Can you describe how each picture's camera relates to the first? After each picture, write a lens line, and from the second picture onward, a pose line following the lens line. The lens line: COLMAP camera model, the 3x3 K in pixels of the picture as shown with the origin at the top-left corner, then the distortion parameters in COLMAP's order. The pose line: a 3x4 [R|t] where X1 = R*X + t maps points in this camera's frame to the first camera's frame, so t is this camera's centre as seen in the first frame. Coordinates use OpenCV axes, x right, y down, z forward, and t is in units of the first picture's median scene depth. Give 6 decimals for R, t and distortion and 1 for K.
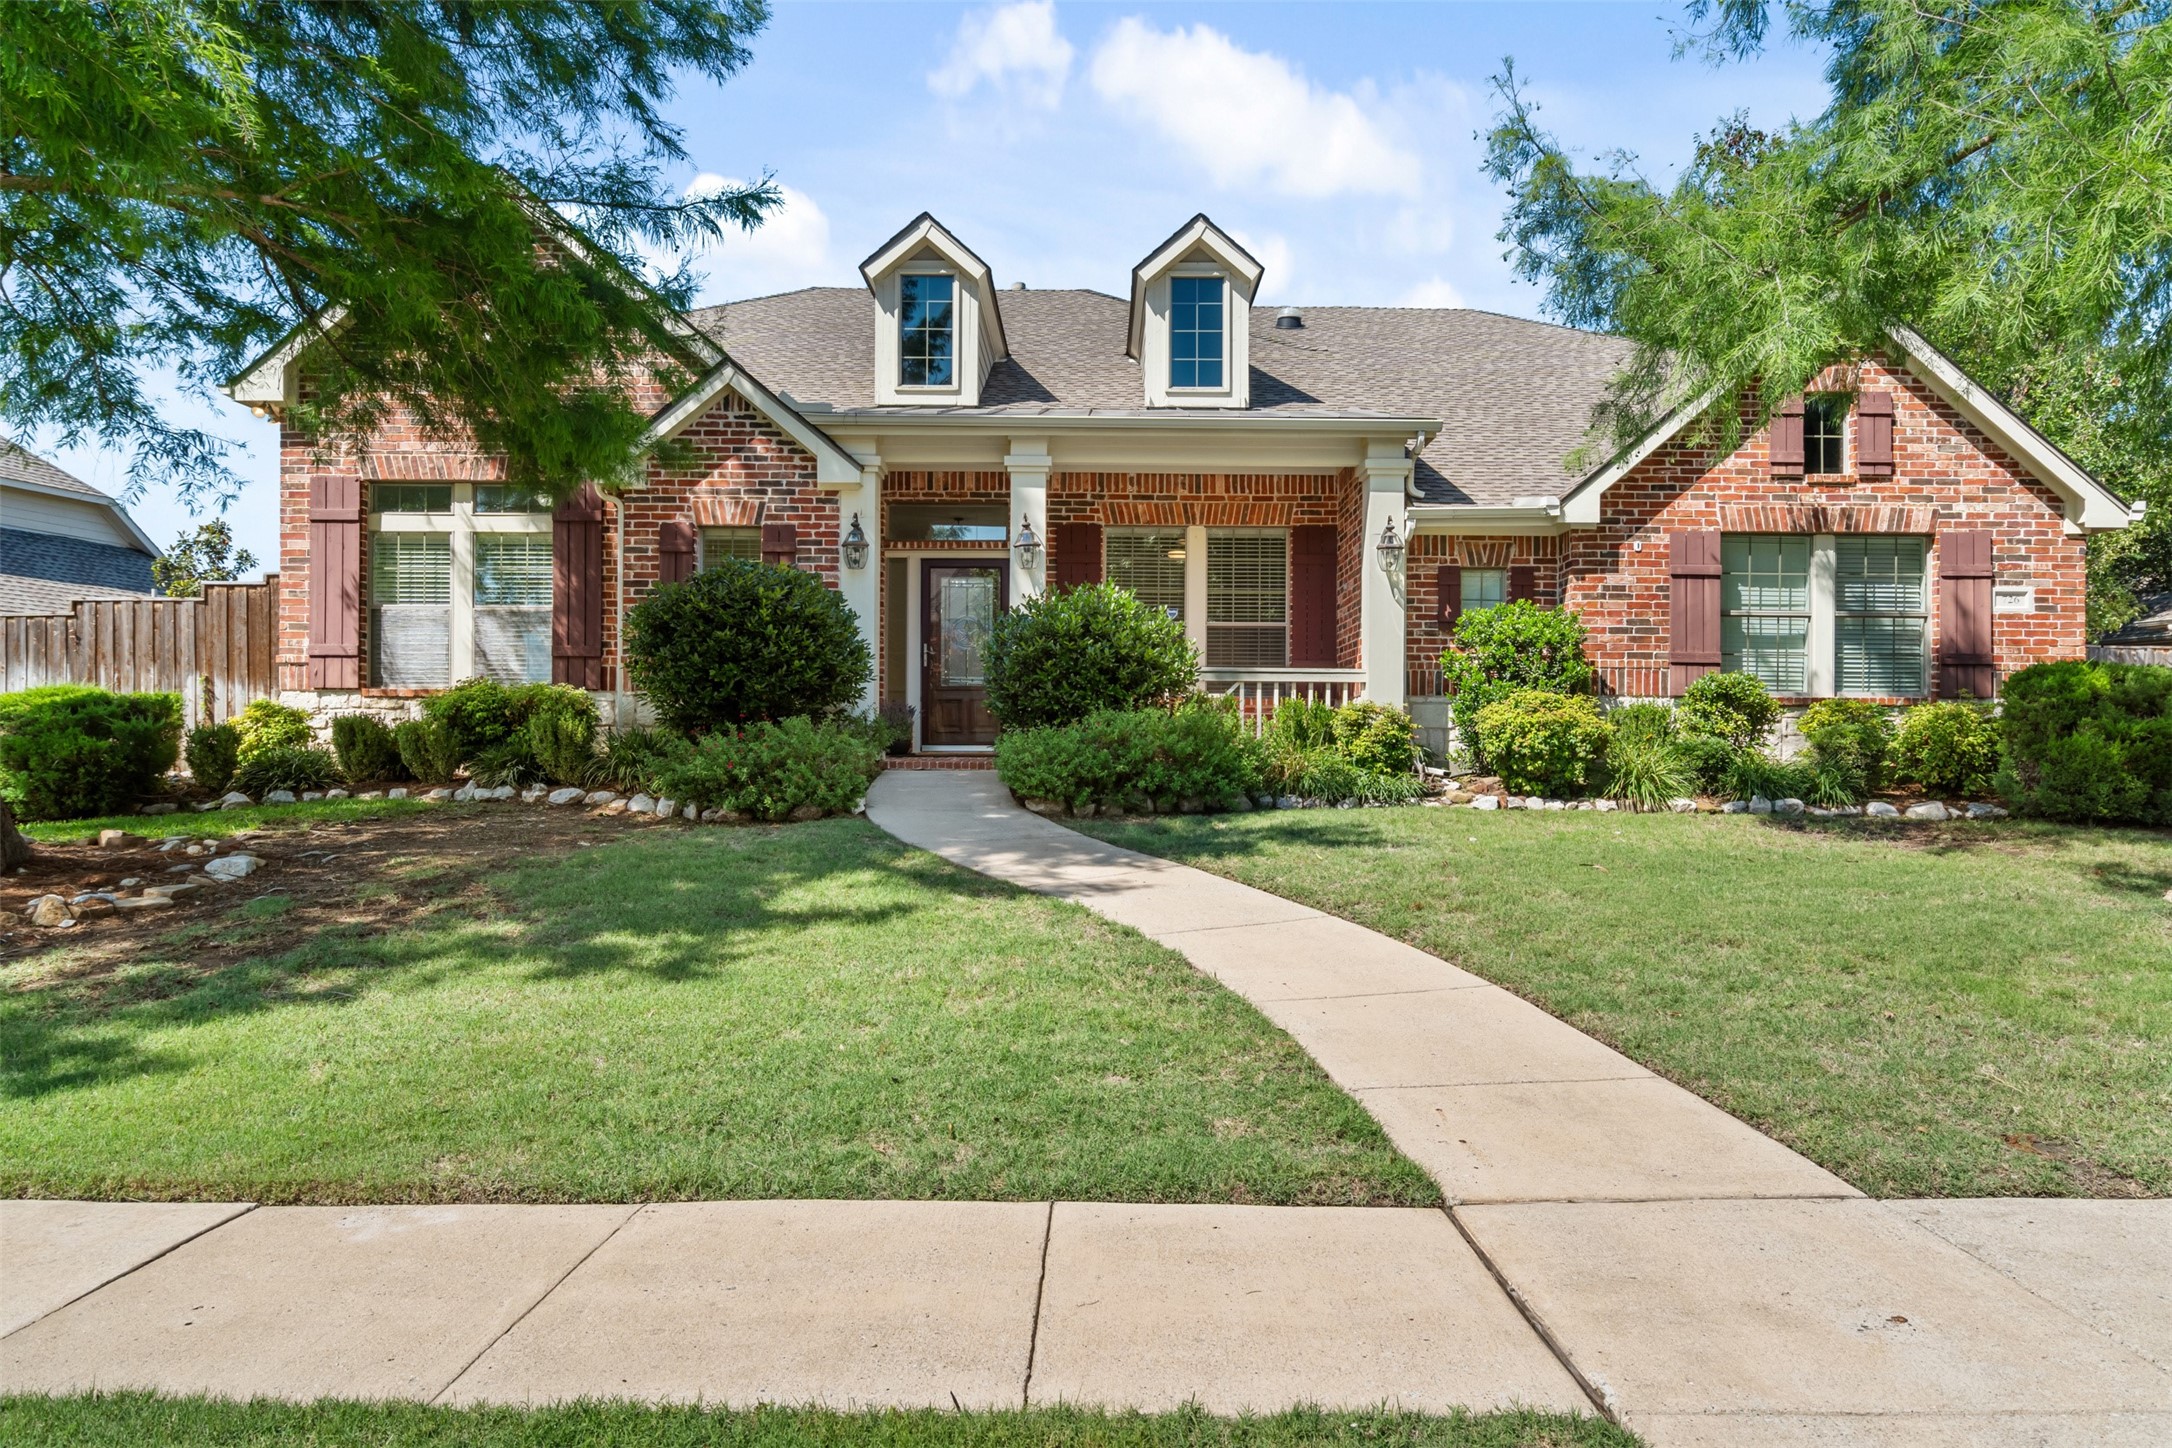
lens RADIAL K [[1354.9, 0, 1085.9], [0, 1354.9, 730.1], [0, 0, 1]] dist [0.004298, 0.000350]
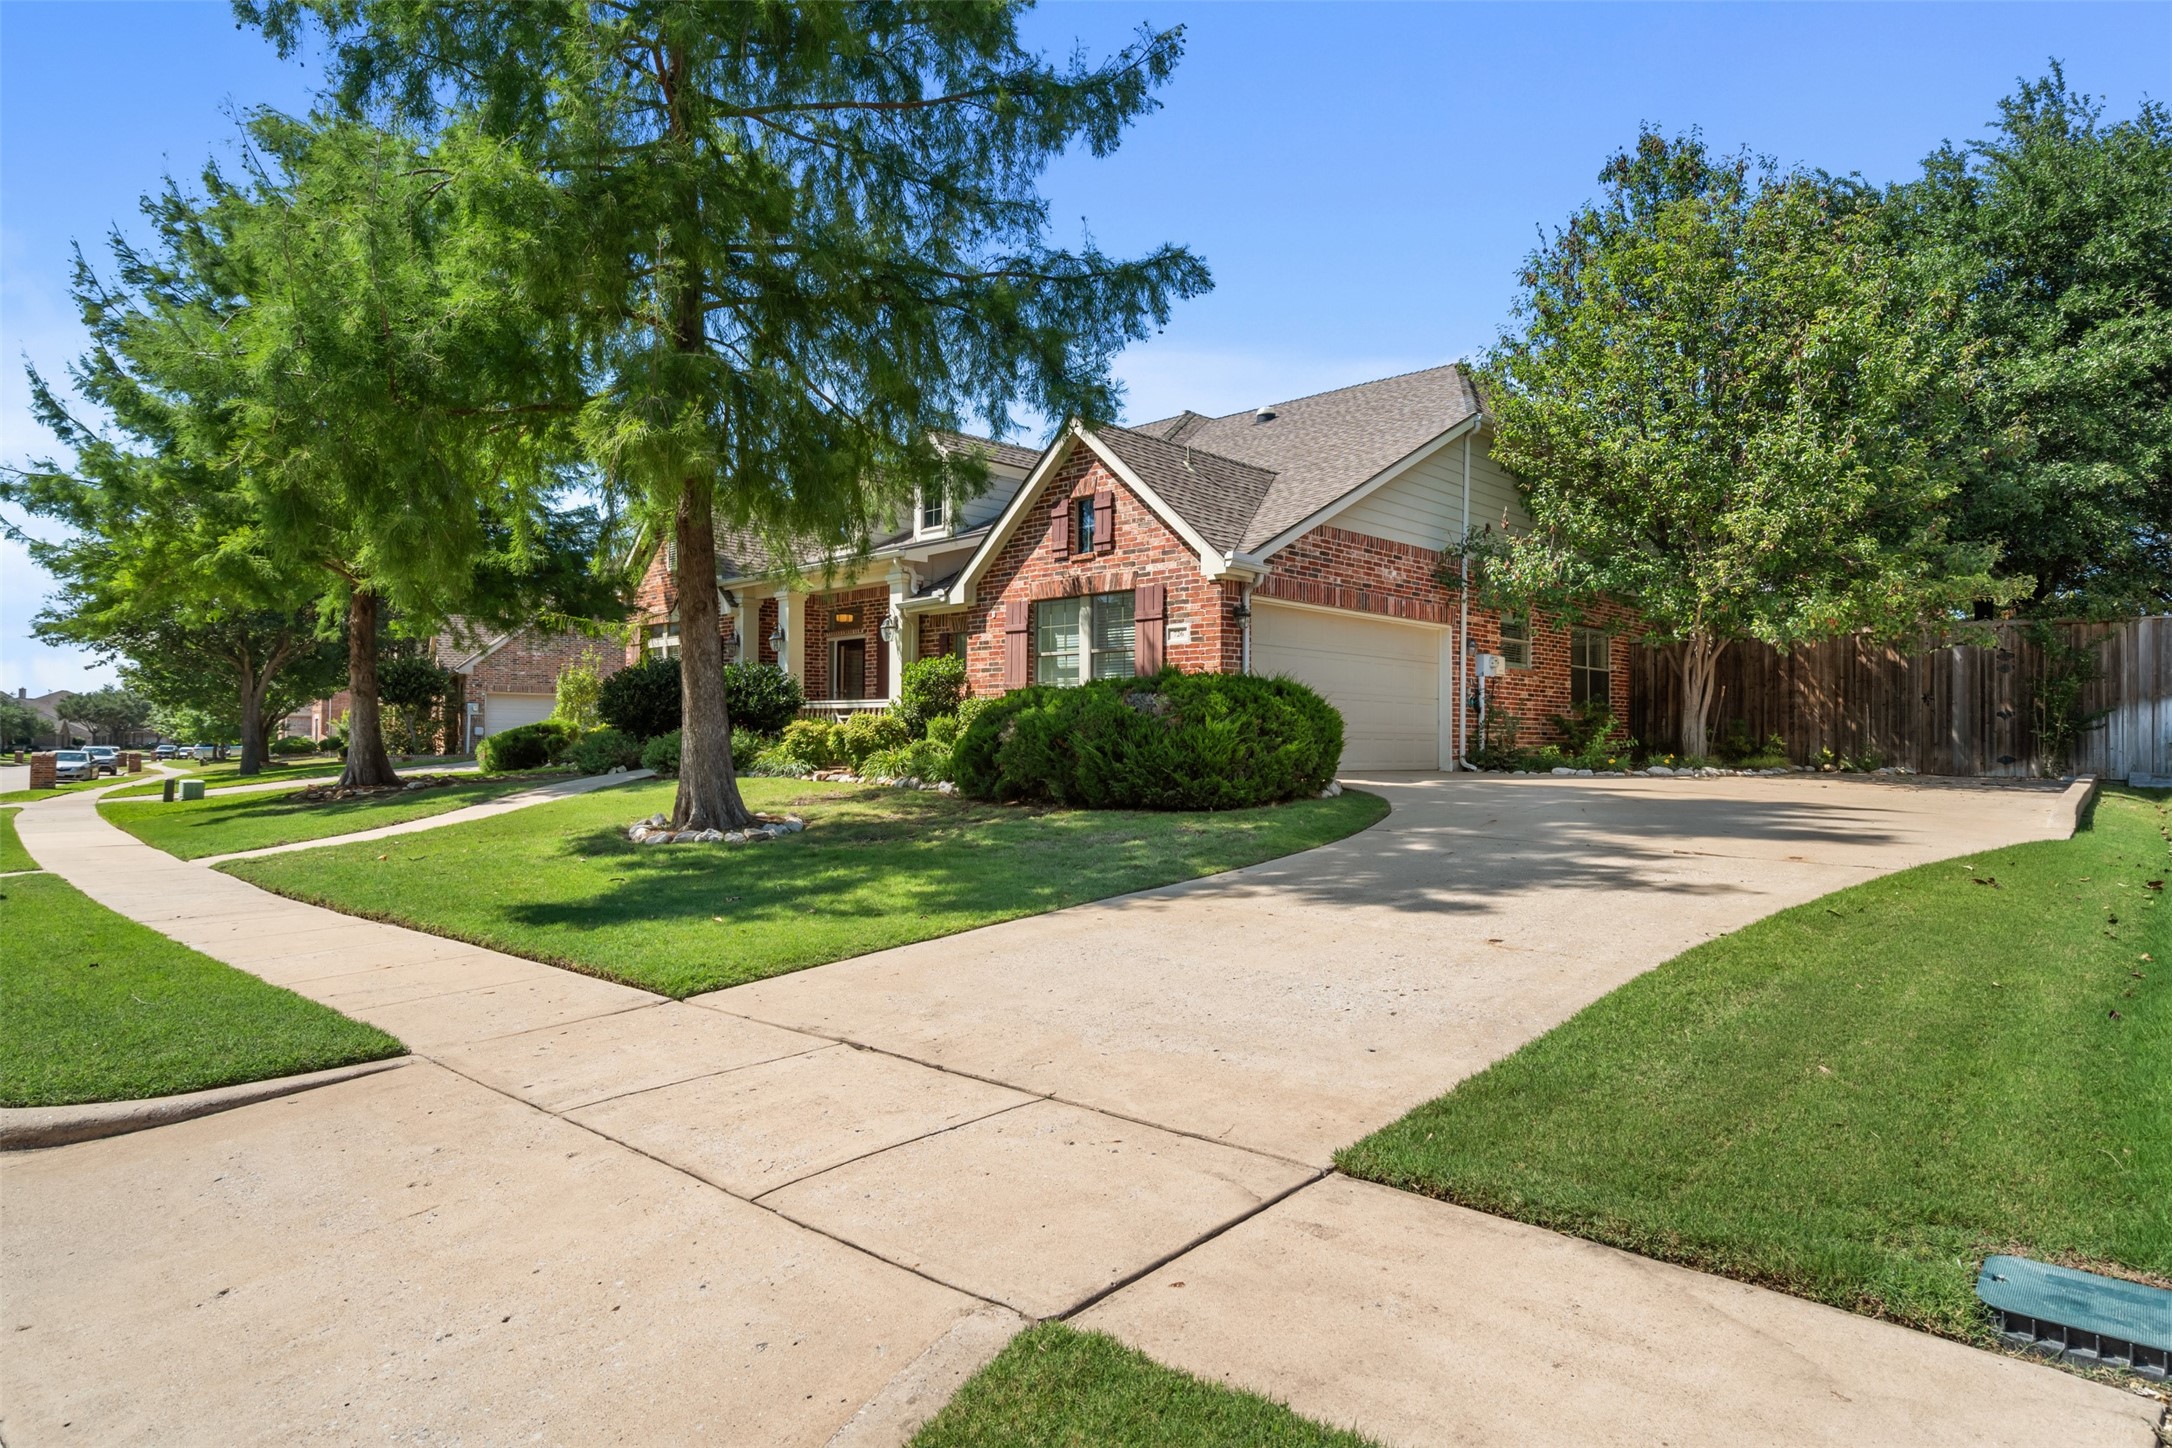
lens RADIAL K [[1205.4, 0, 1084.7], [0, 1205.4, 730.3], [0, 0, 1]] dist [-0.001324, -0.000025]
pose [[0.705248, -0.008170, -0.708914, 1.445387], [0.008167, 0.999961, -0.003399, 0.000863], [0.708914, -0.003392, 0.705287, 0.110118]]
